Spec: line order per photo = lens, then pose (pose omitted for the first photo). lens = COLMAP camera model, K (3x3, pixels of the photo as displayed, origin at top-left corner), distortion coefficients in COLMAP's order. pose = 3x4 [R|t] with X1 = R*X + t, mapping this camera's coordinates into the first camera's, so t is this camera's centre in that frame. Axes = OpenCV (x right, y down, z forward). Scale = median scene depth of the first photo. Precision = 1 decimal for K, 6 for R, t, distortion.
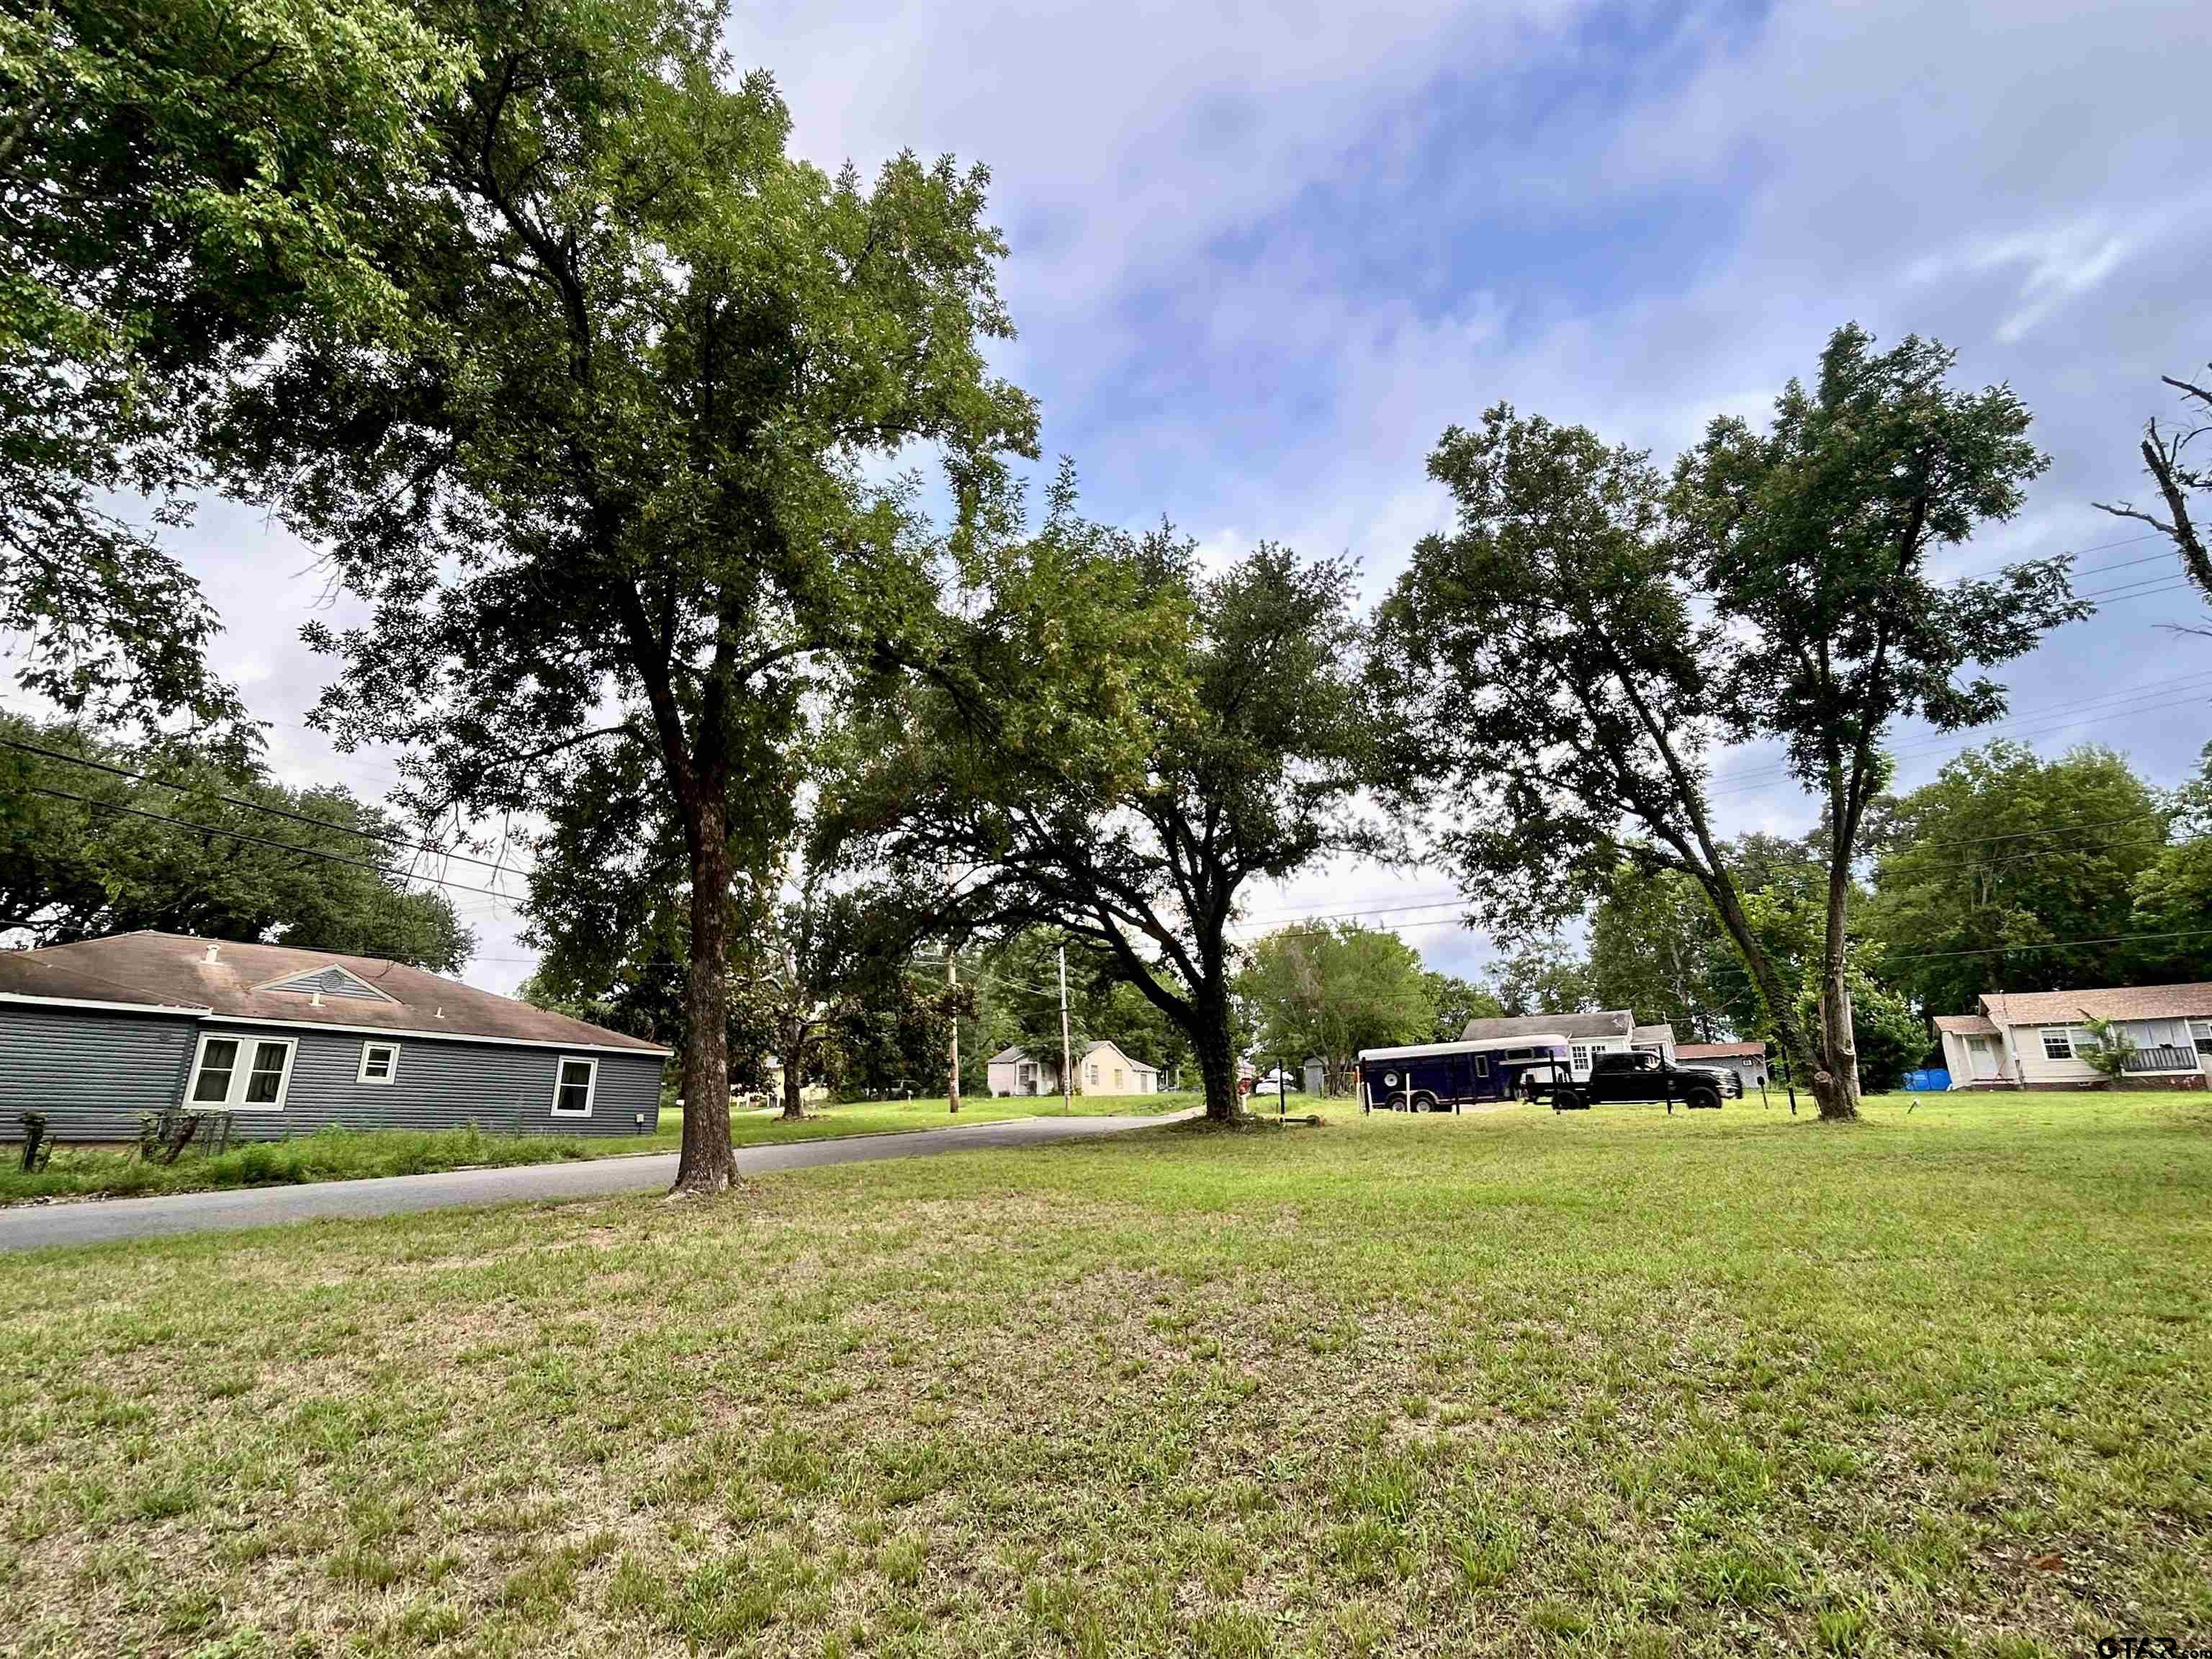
lens RADIAL K [[1053.3, 0, 1097.8], [0, 1053.3, 832.6], [0, 0, 1]] dist [-0.005793, 0.003505]
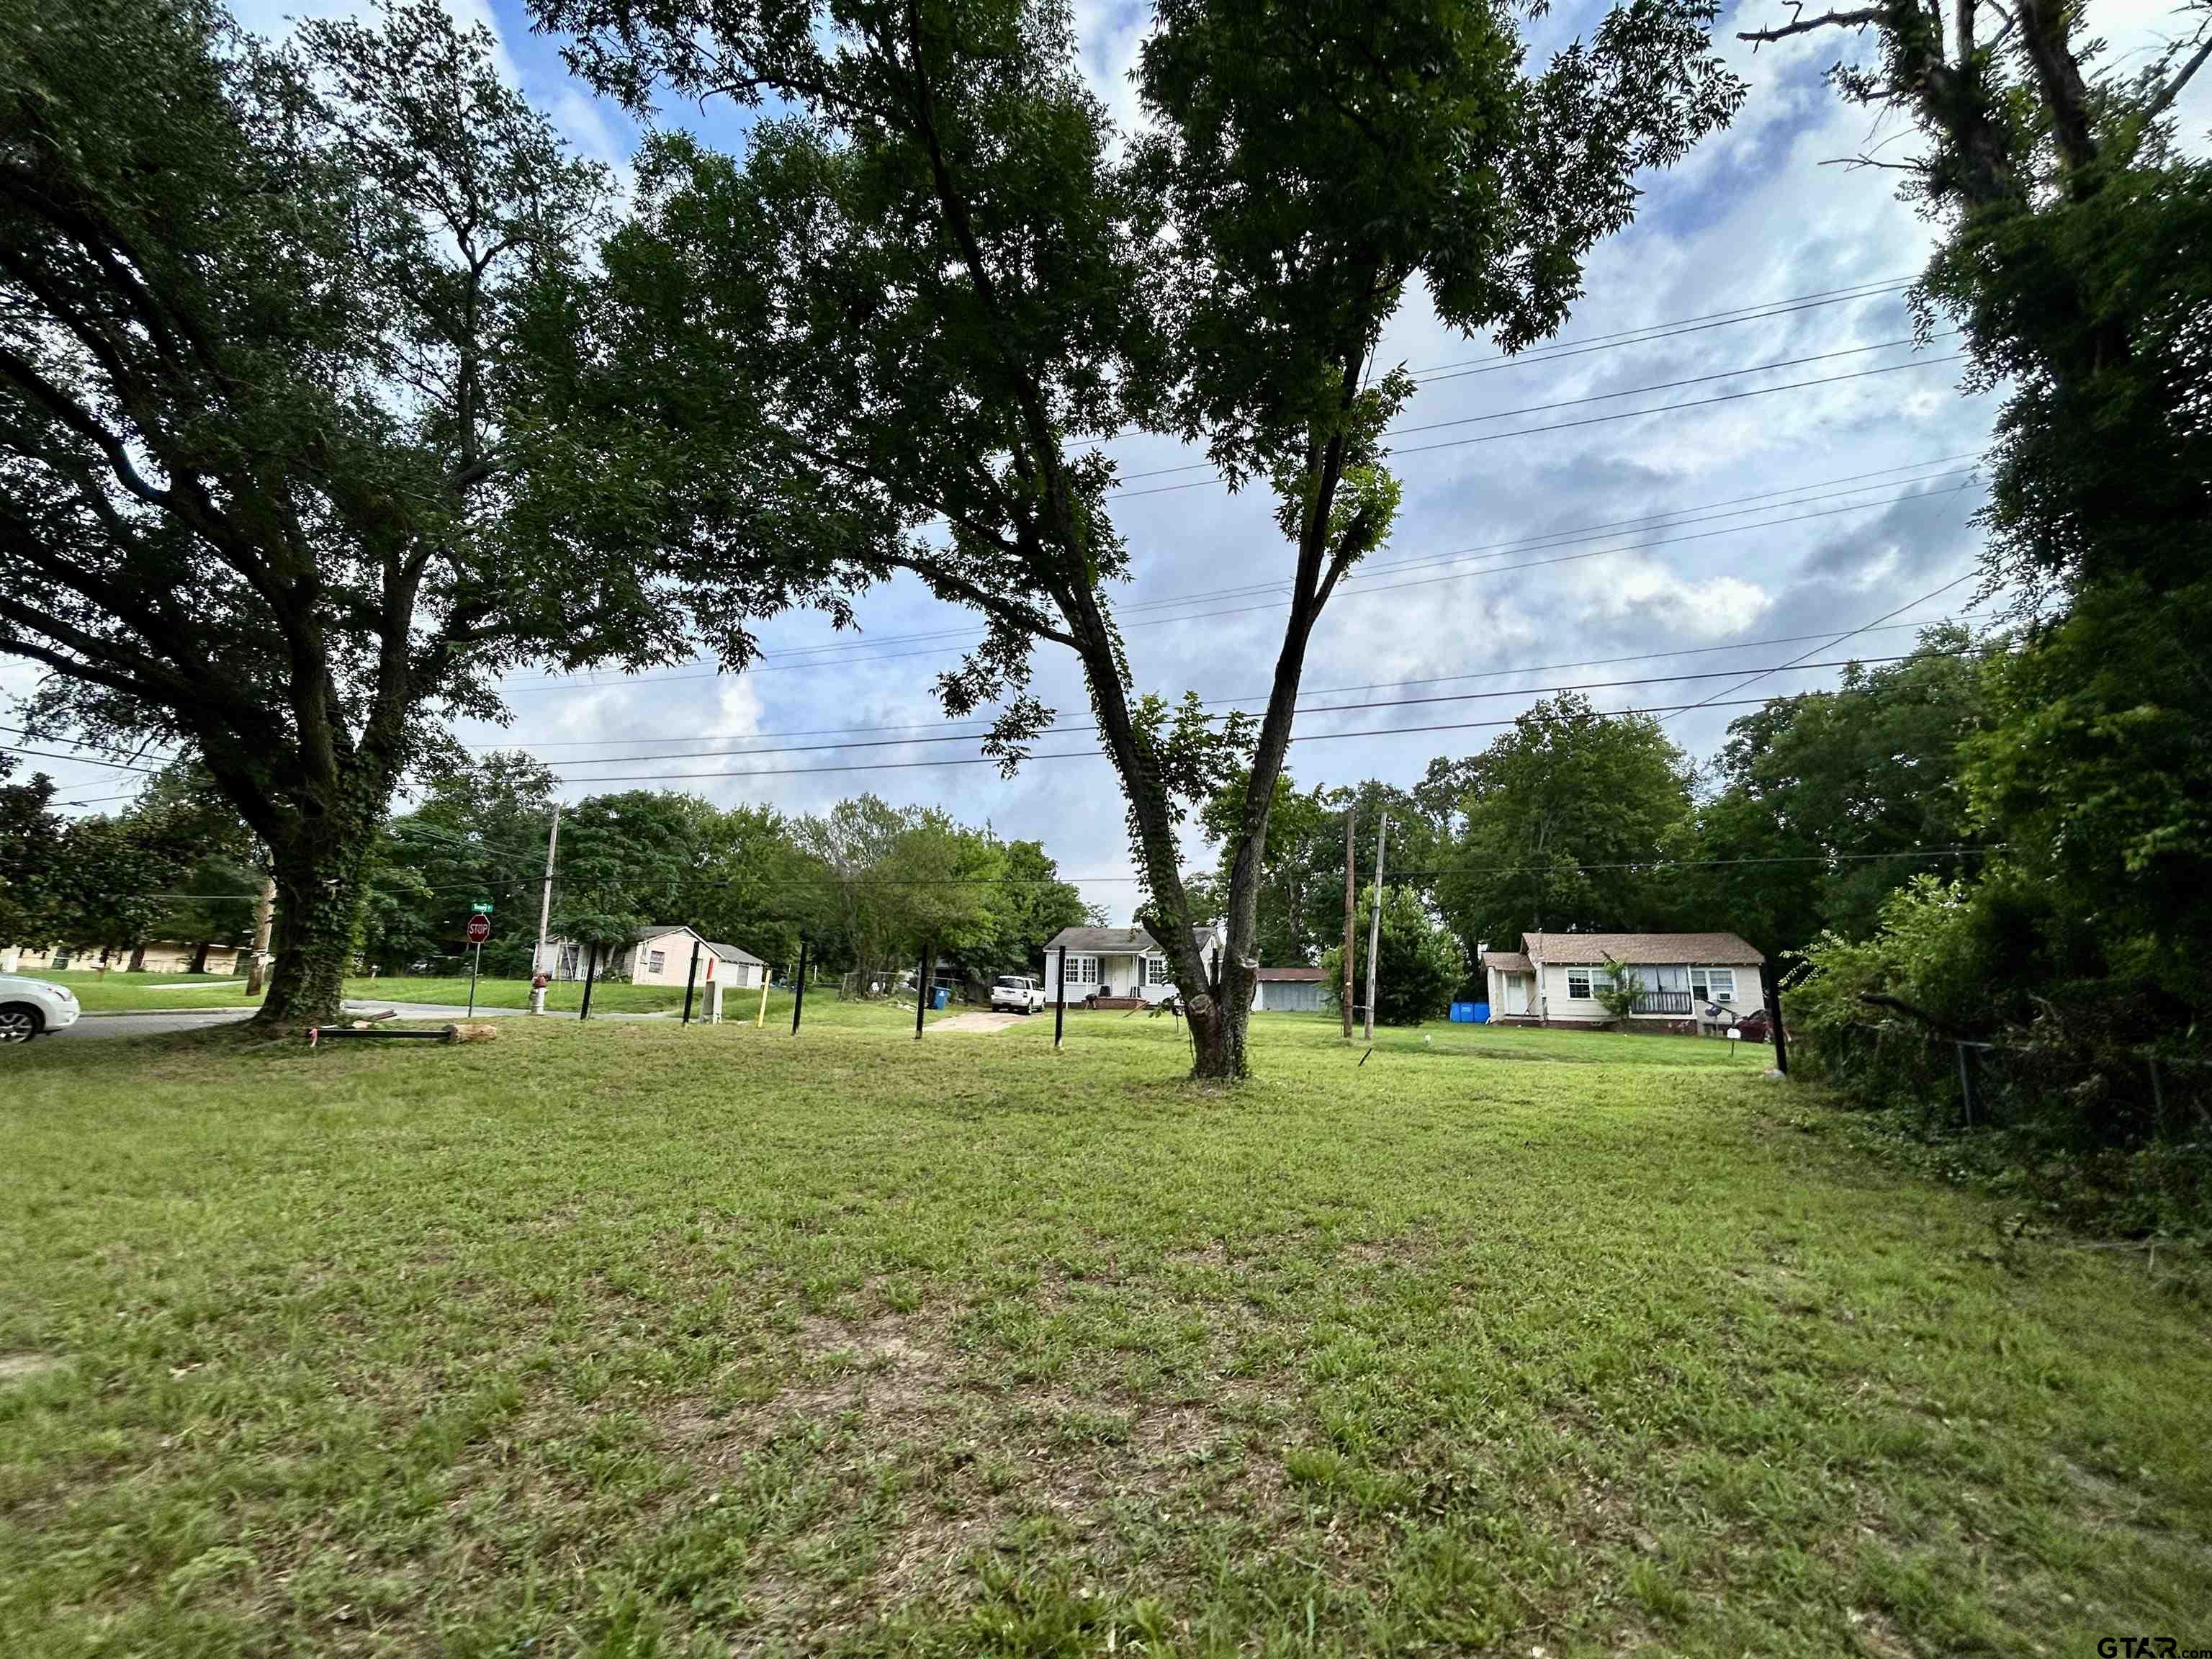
lens RADIAL K [[887.4, 0, 1103.9], [0, 887.4, 834.5], [0, 0, 1]] dist [-0.000137, 0.000238]
pose [[0.970294, 0.091457, 0.223977, 0.481385], [-0.105888, 0.992950, 0.053268, 0.112237], [-0.217526, -0.075403, 0.973138, 0.508092]]
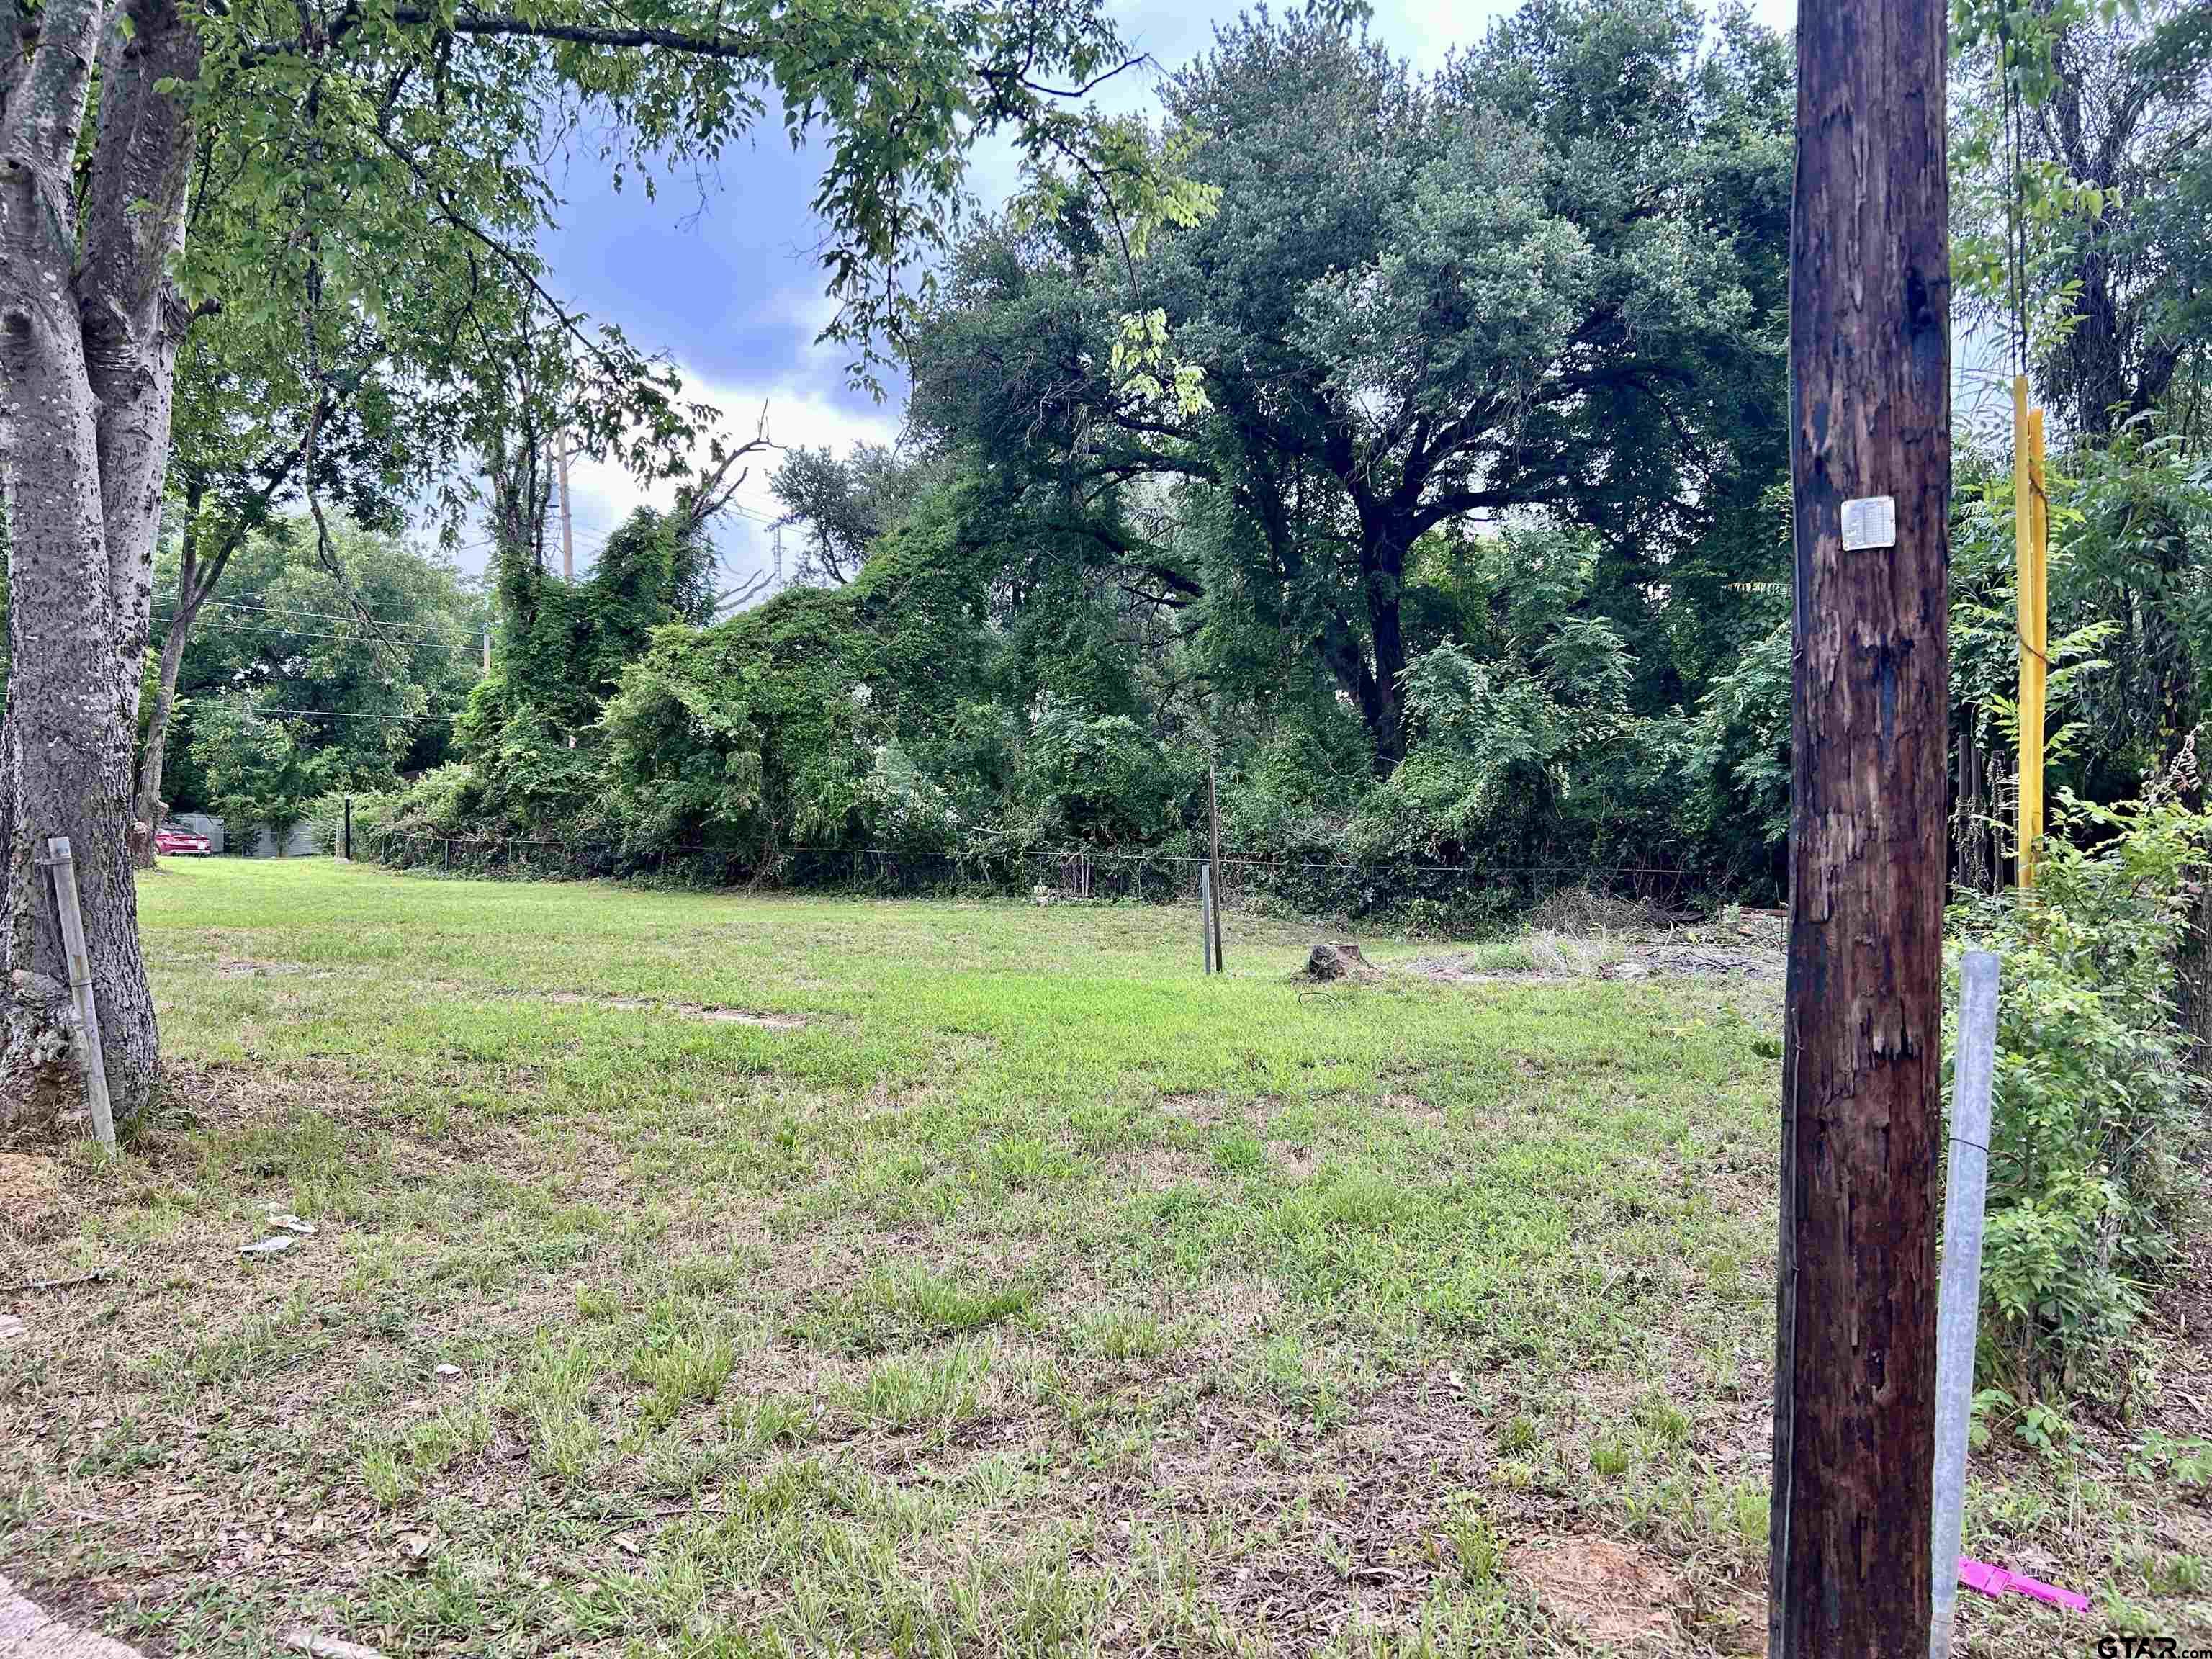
lens RADIAL K [[1658.7, 0, 1105.6], [0, 1658.7, 834.6], [0, 0, 1]] dist [0.057682, -0.066598]
pose [[0.003154, 0.034450, 0.999401, -0.789471], [-0.258380, 0.965498, -0.032466, 0.053241], [-0.966038, -0.258123, 0.011946, 0.103276]]
